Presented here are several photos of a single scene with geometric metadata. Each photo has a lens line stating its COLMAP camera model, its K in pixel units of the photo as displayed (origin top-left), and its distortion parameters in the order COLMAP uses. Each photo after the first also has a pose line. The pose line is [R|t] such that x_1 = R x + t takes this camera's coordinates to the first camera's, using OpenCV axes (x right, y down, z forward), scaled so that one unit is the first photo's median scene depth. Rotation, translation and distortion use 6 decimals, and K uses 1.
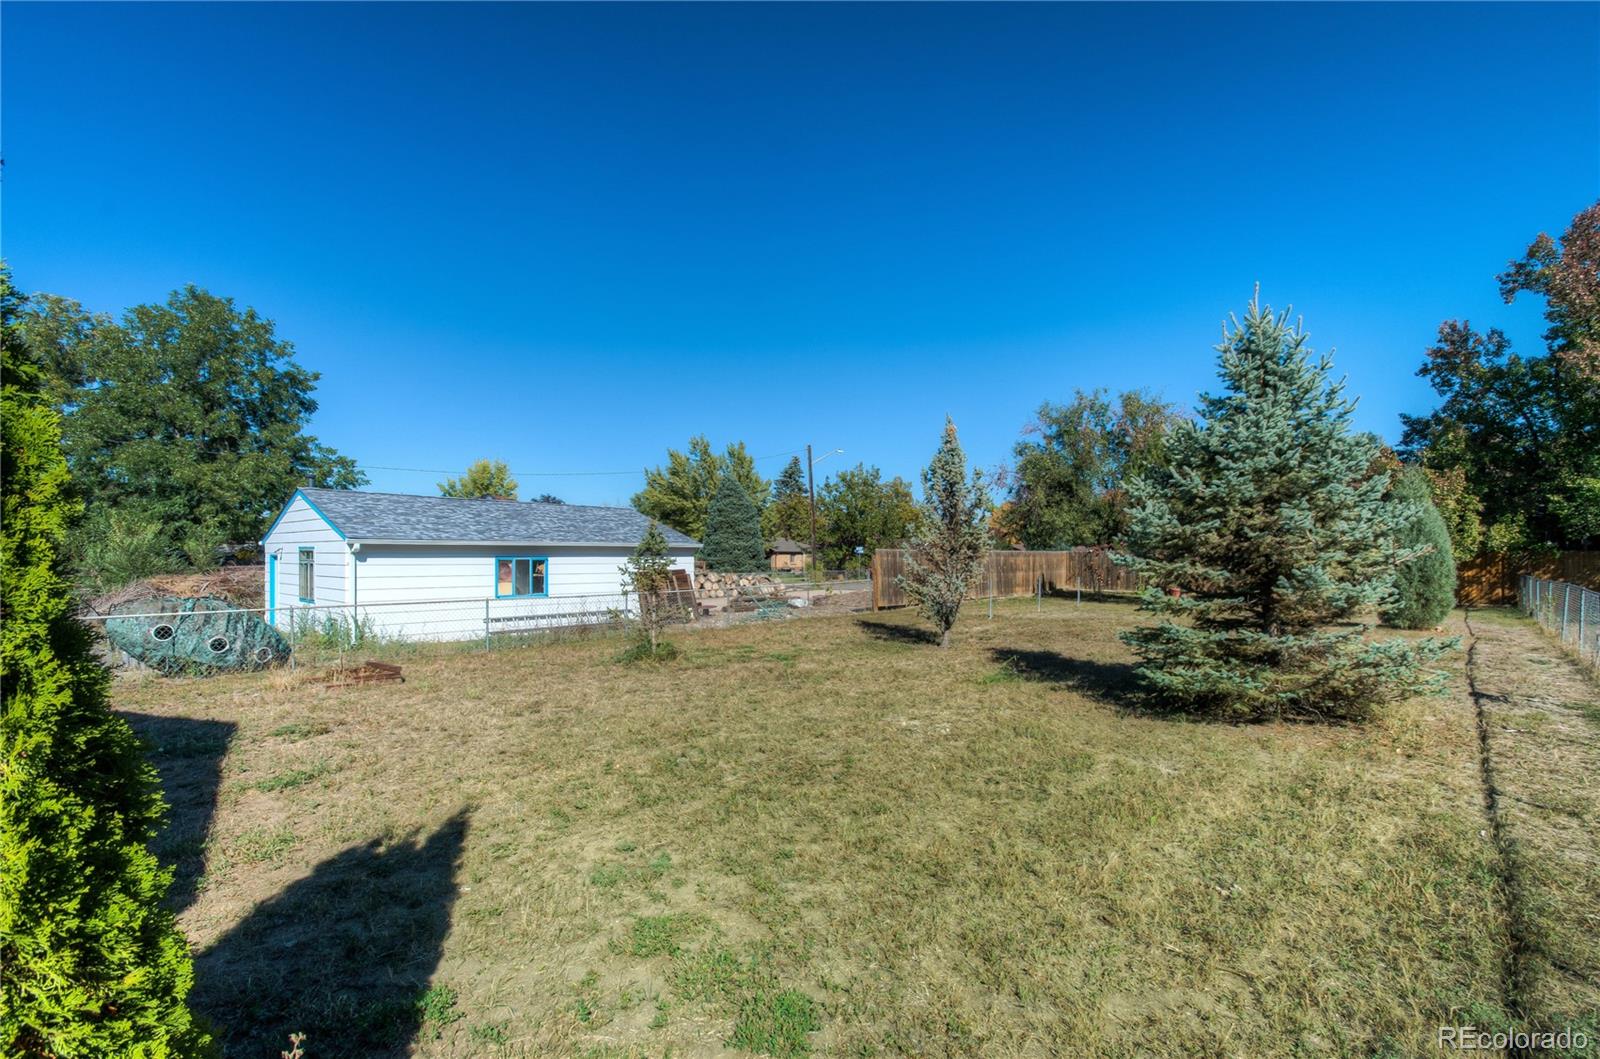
lens RADIAL K [[708.1, 0, 821.6], [0, 708.1, 564.3], [0, 0, 1]] dist [0.001033, -0.001676]
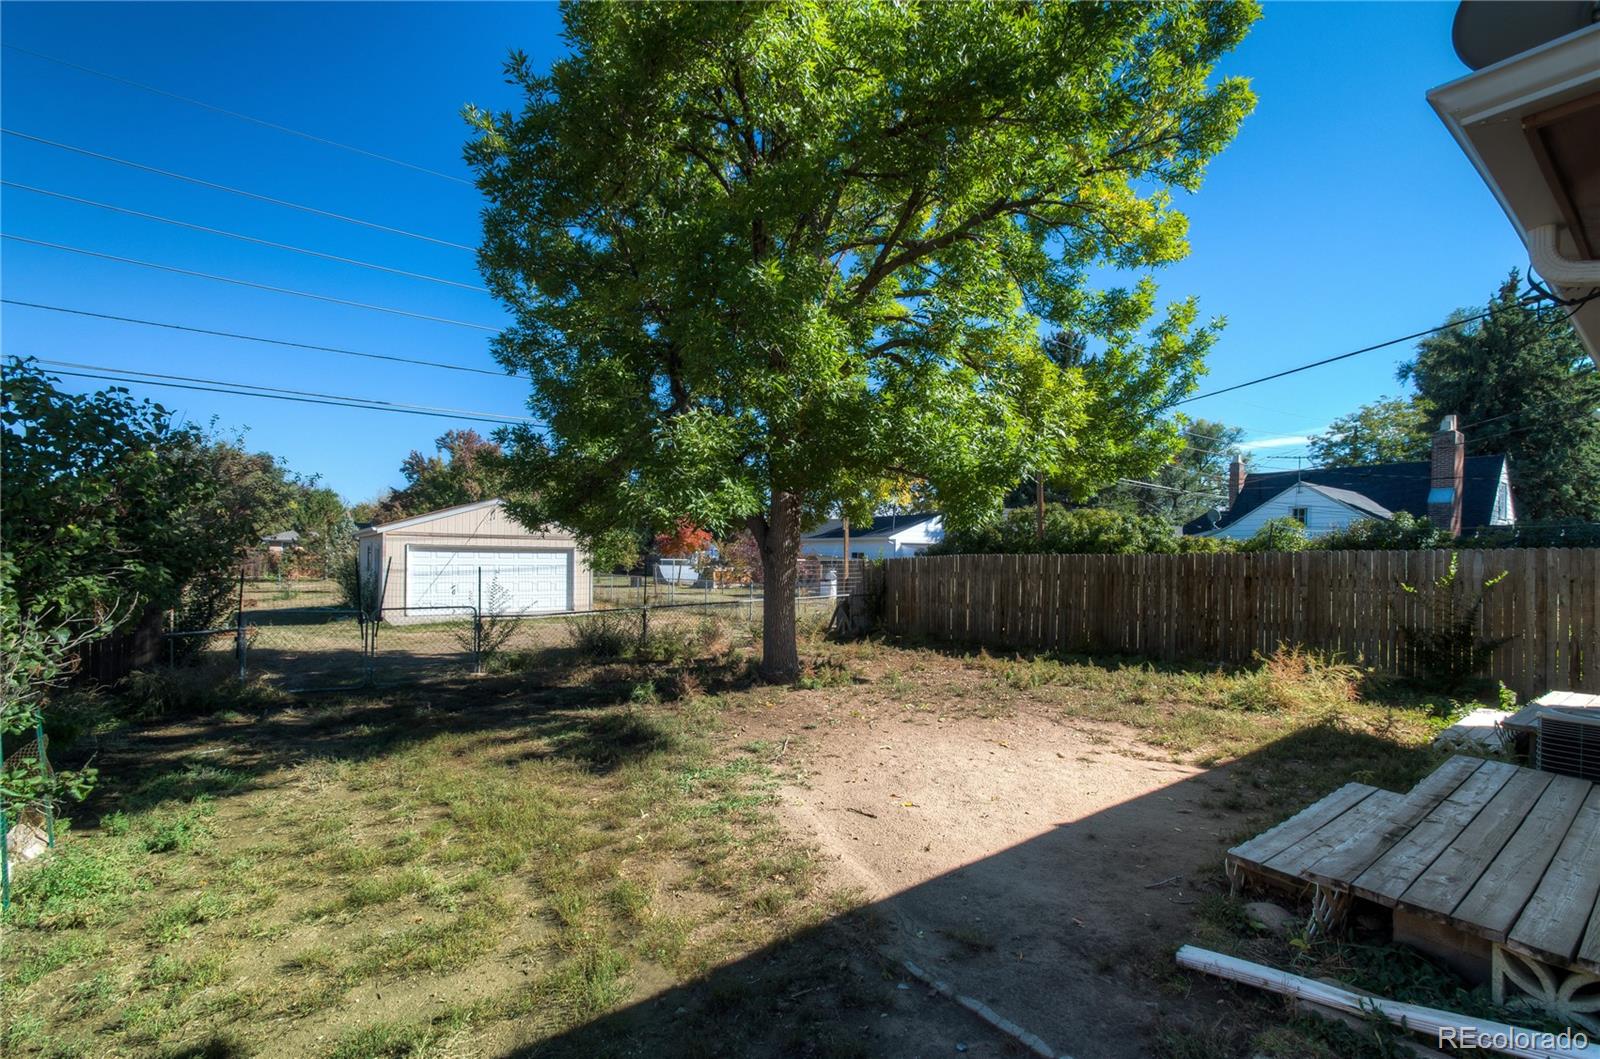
lens RADIAL K [[708.1, 0, 821.6], [0, 708.1, 560.9], [0, 0, 1]] dist [0.001033, -0.001676]
pose [[0.165207, -0.004940, 0.986247, -1.125053], [-0.002645, 0.999982, 0.005452, -0.013789], [-0.986255, -0.003510, 0.165191, -0.646440]]
